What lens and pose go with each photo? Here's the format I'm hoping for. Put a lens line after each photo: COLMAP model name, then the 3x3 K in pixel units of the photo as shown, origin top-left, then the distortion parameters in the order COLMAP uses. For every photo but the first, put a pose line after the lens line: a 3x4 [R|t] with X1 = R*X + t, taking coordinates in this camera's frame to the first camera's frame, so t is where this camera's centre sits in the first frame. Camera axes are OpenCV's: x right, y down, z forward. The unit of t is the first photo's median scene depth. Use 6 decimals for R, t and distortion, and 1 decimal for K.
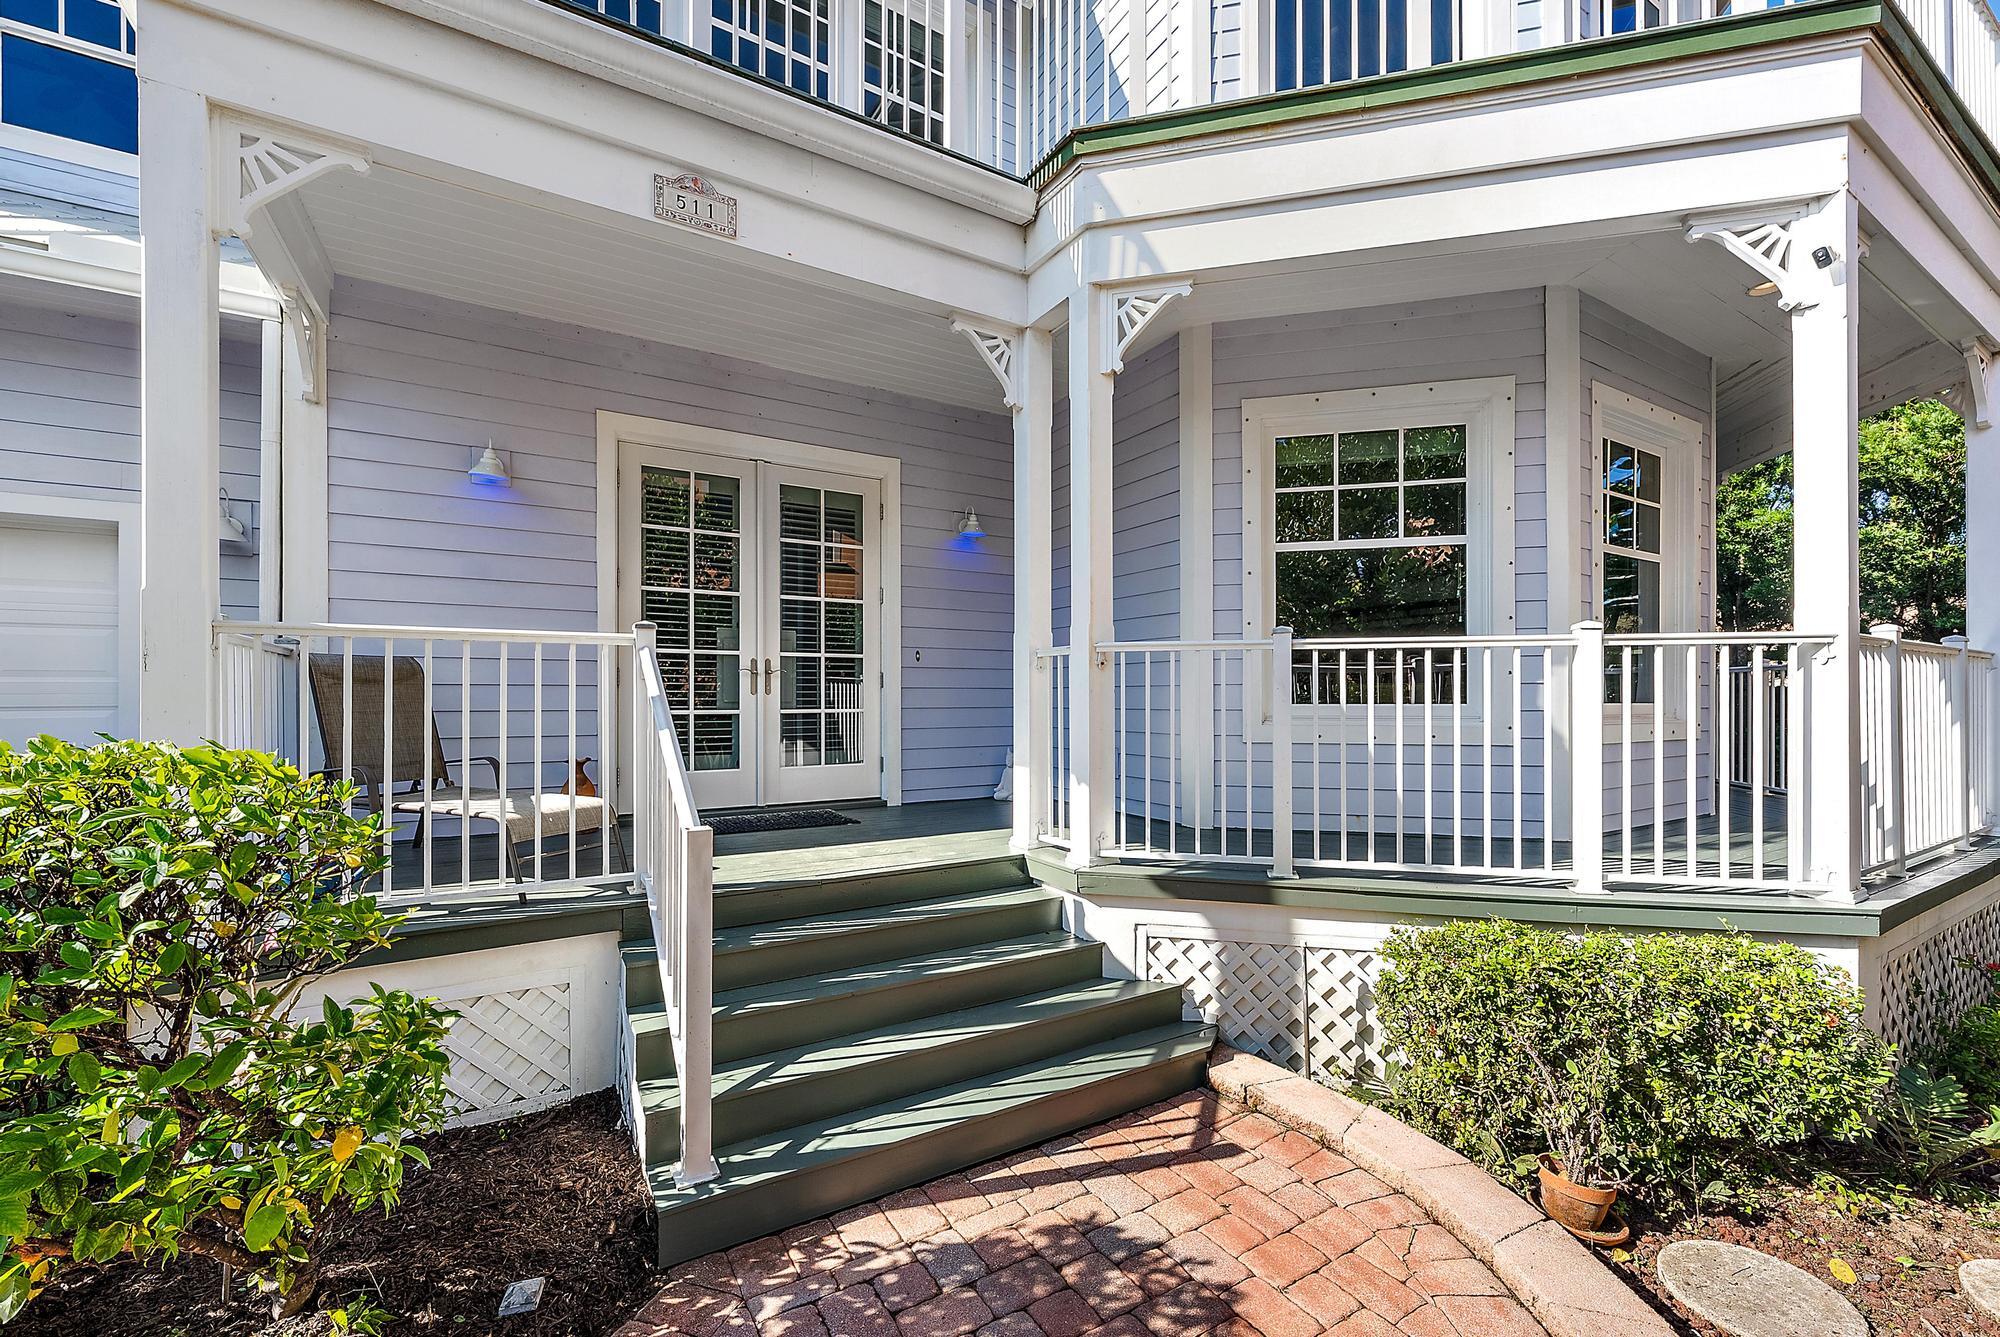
lens RADIAL K [[814.9, 0, 997.4], [0, 814.9, 703.6], [0, 0, 1]] dist [-0.000482, 0.000085]
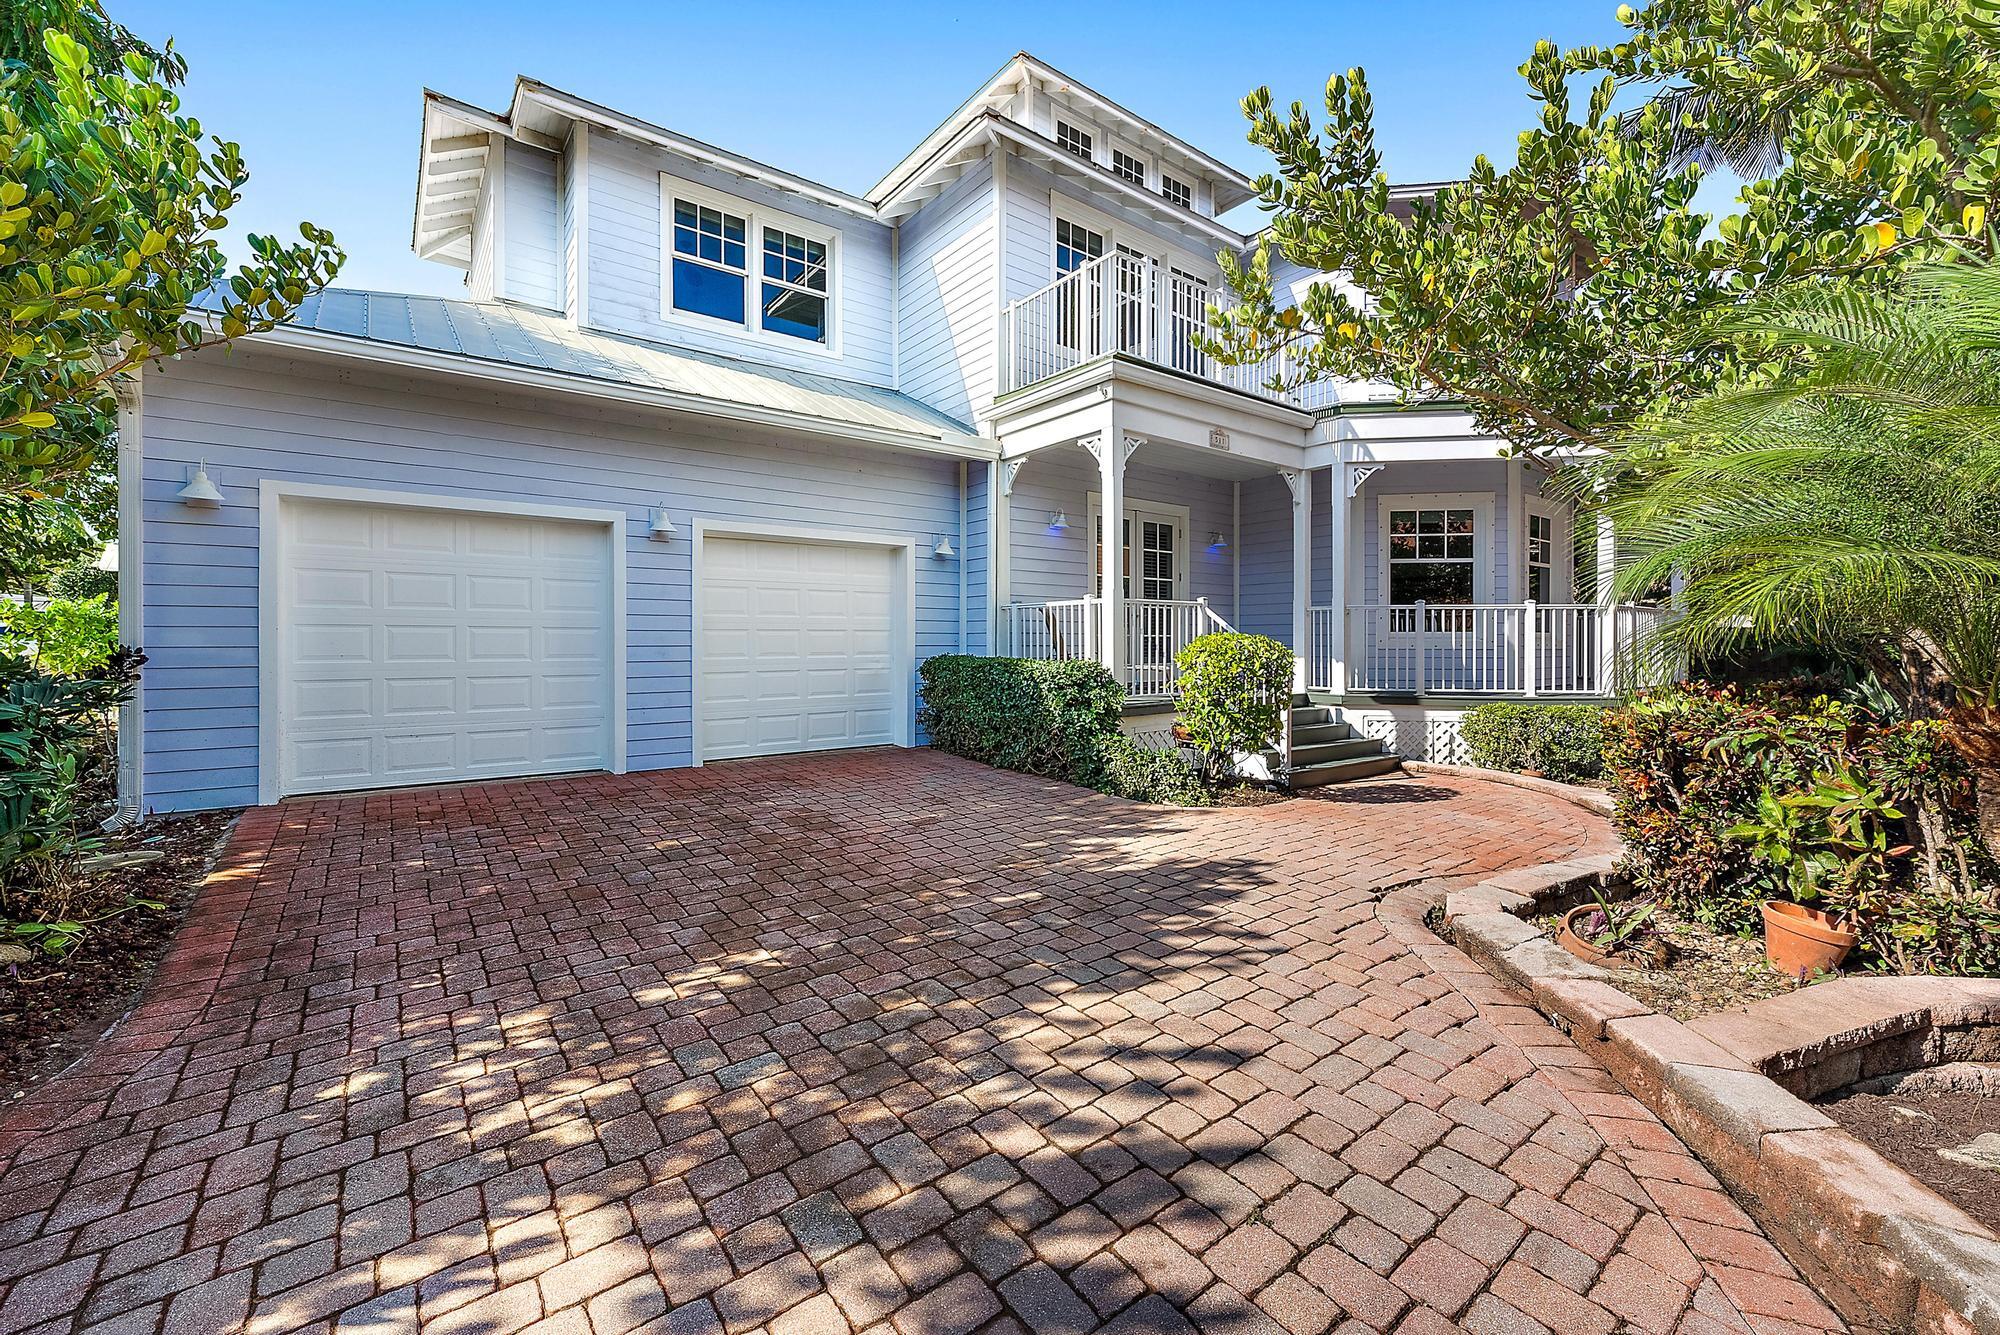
lens RADIAL K [[814.9, 0, 1000.1], [0, 814.9, 651.3], [0, 0, 1]] dist [-0.000482, 0.000085]
pose [[0.994388, 0.000896, 0.105789, -1.161278], [-0.001525, 0.999982, 0.005866, 0.051464], [-0.105781, -0.005995, 0.994371, -1.335475]]
